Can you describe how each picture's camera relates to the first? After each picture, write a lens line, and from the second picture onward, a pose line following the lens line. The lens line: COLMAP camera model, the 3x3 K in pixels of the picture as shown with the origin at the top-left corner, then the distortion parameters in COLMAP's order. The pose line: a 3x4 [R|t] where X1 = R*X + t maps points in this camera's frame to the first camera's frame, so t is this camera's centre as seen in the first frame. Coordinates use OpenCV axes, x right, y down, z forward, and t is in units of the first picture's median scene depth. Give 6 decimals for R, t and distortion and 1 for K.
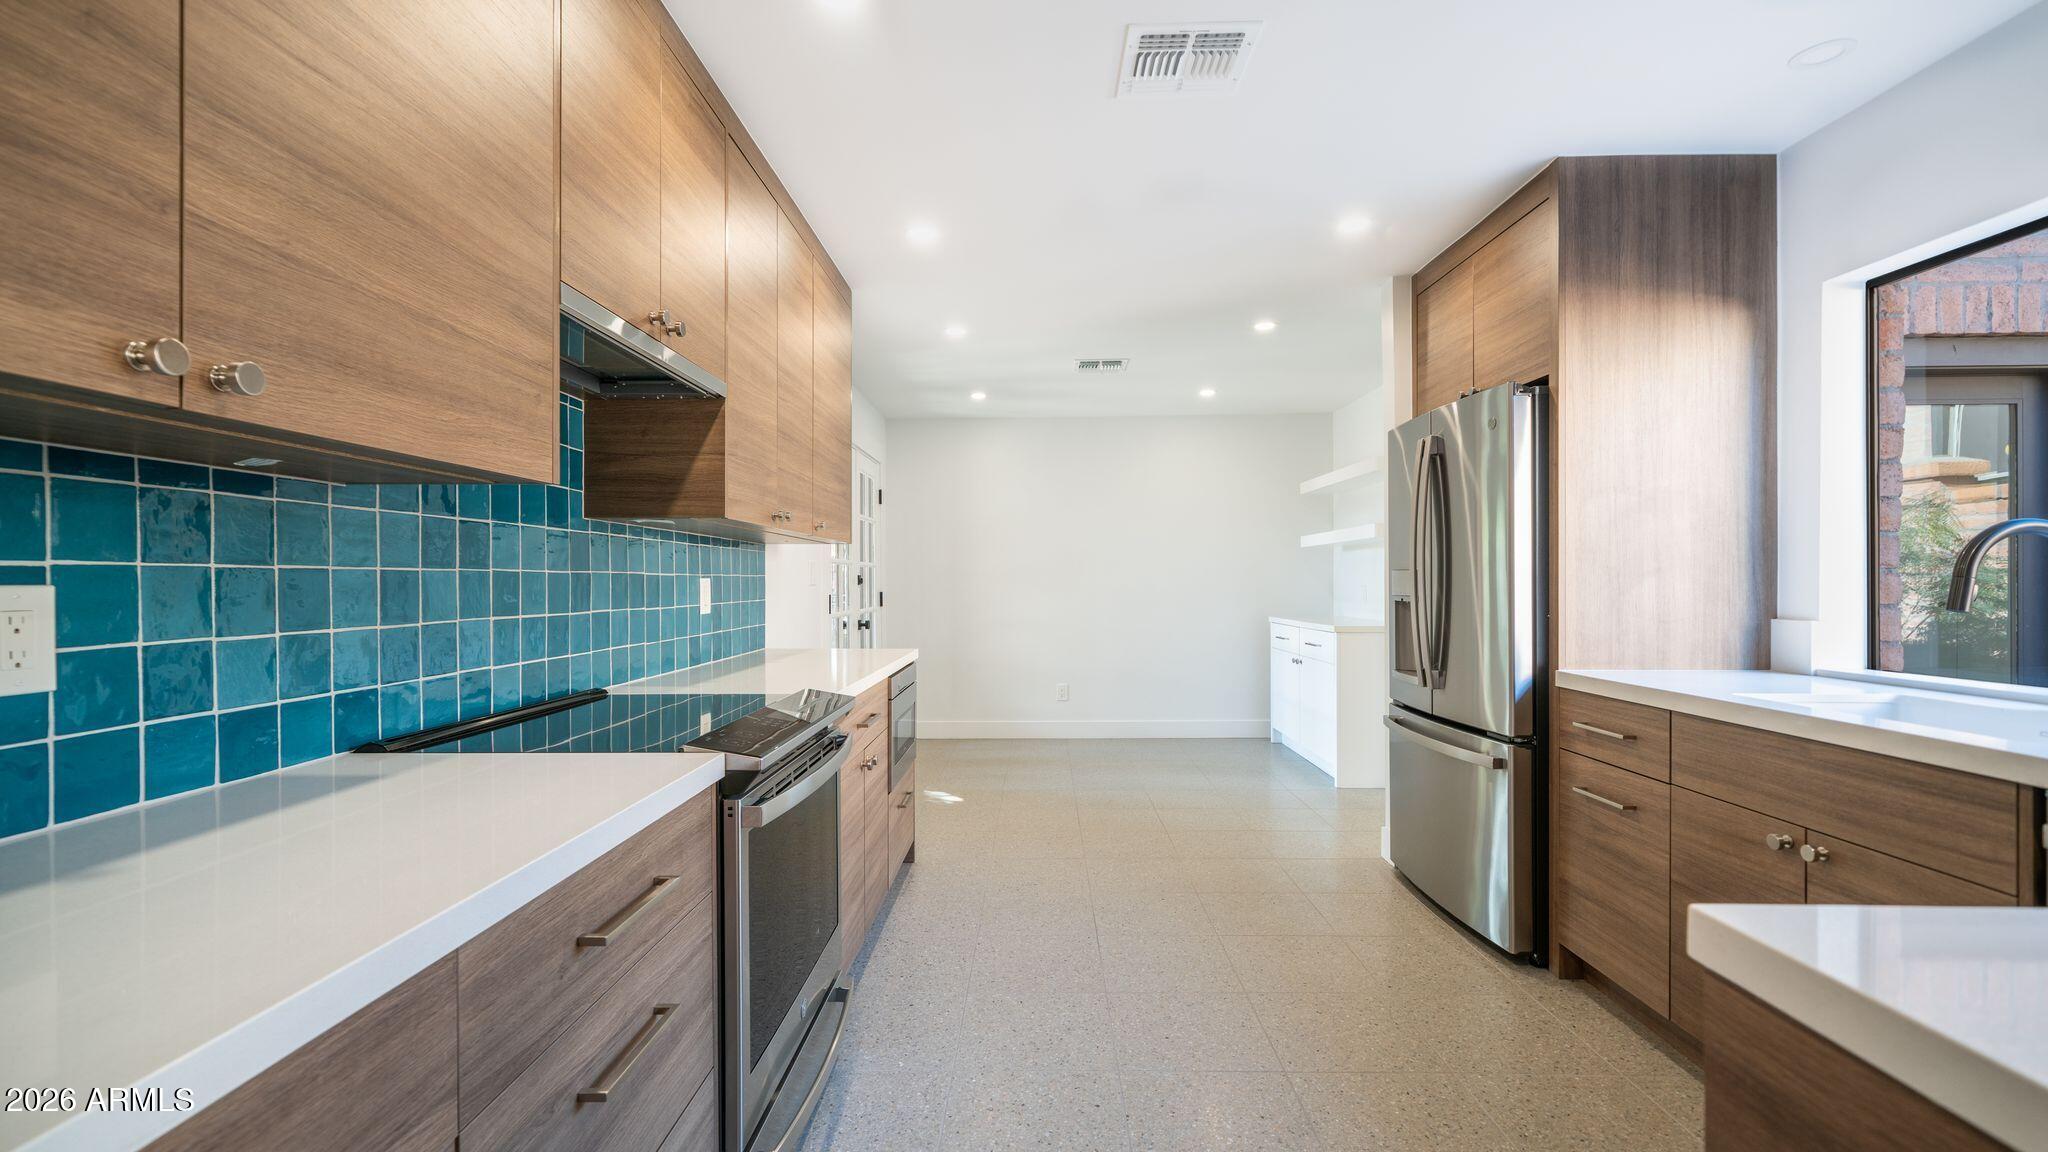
lens RADIAL K [[935.0, 0, 1023.3], [0, 935.0, 579.9], [0, 0, 1]] dist [0.000161, 0.001551]
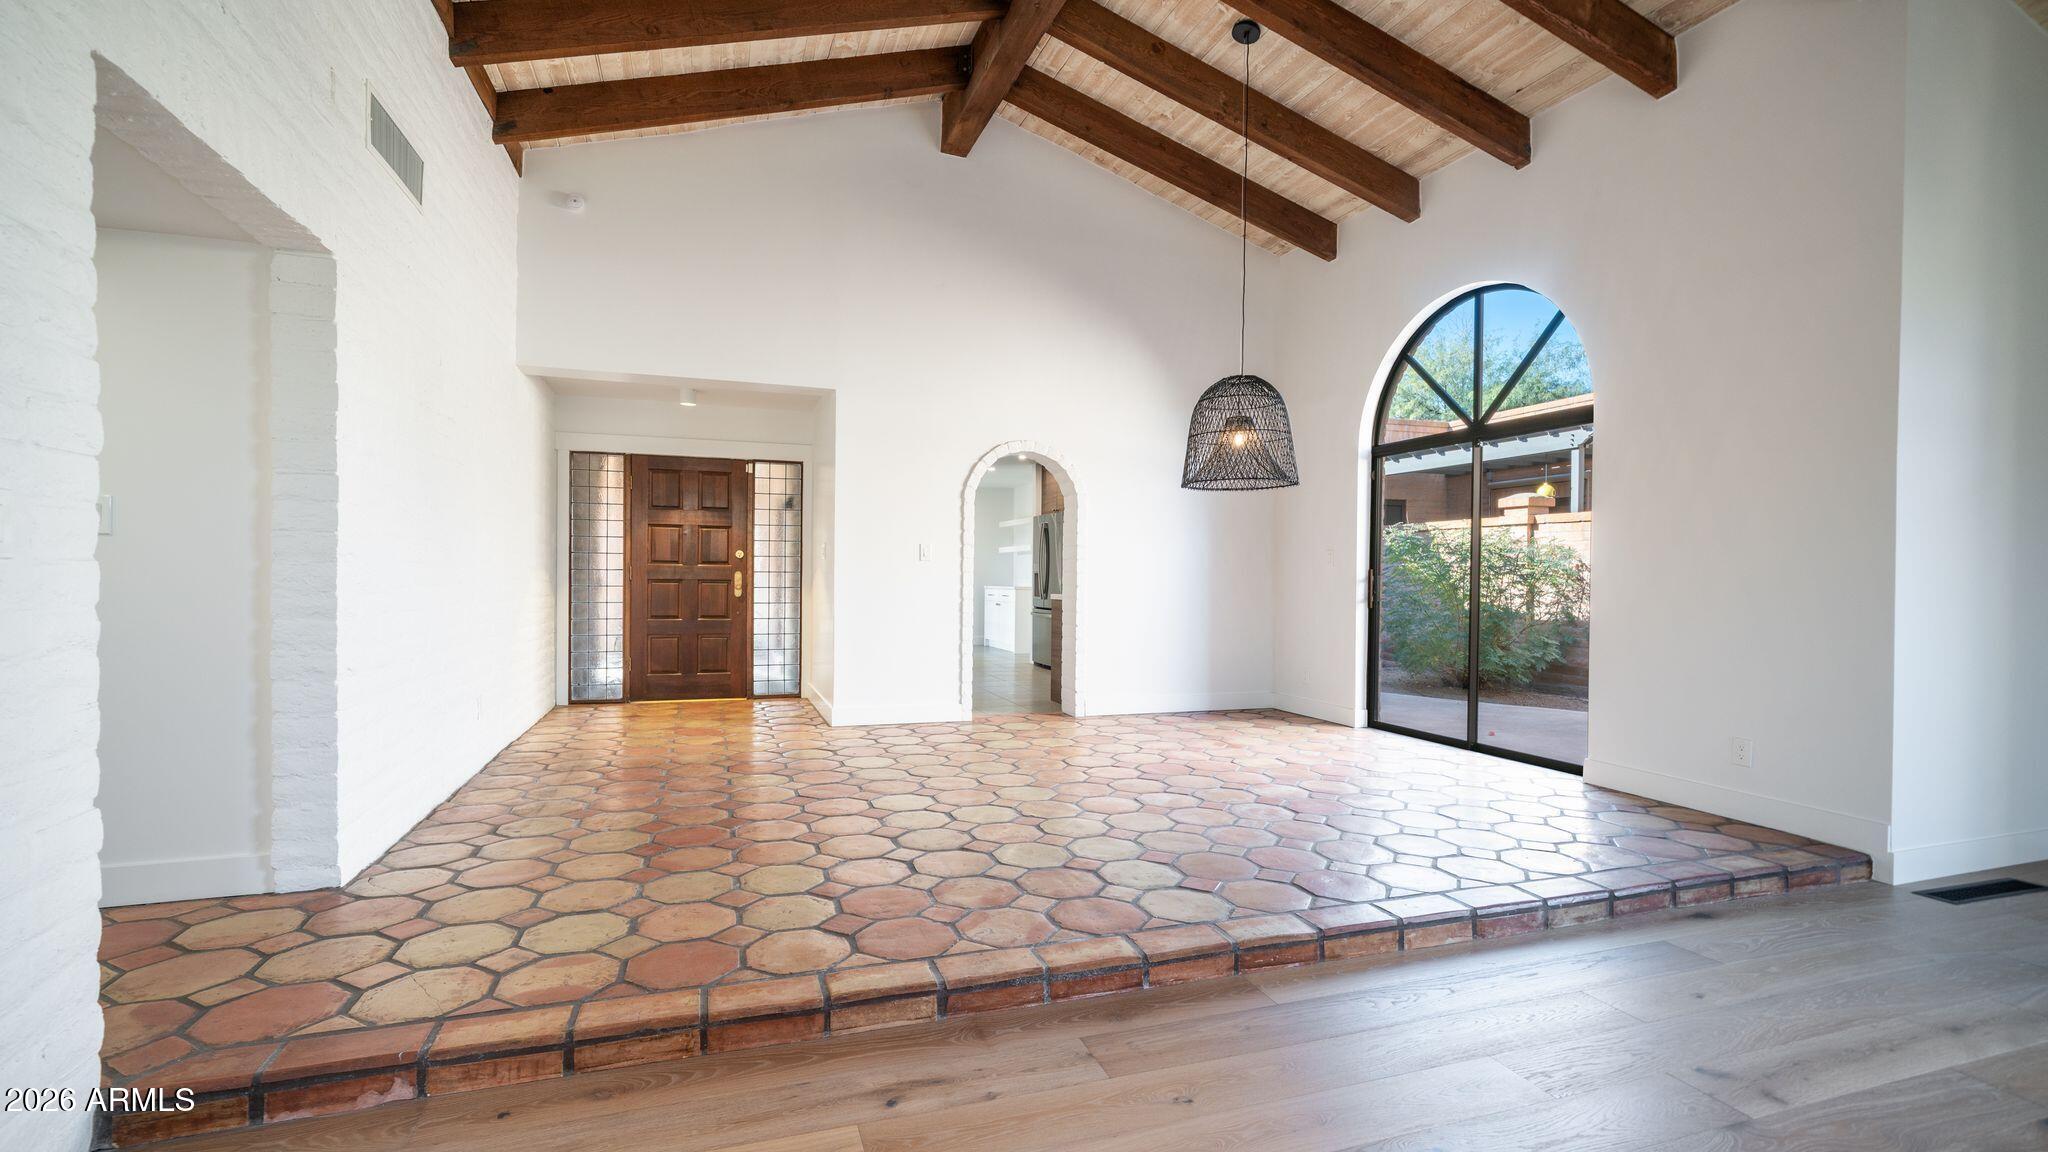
lens RADIAL K [[935.0, 0, 1026.6], [0, 935.0, 577.4], [0, 0, 1]] dist [0.000161, 0.001551]
pose [[0.941252, 0.001974, 0.337700, -0.627420], [-0.003884, 0.999980, 0.004982, 0.017426], [-0.337684, -0.006001, 0.941241, -1.780149]]
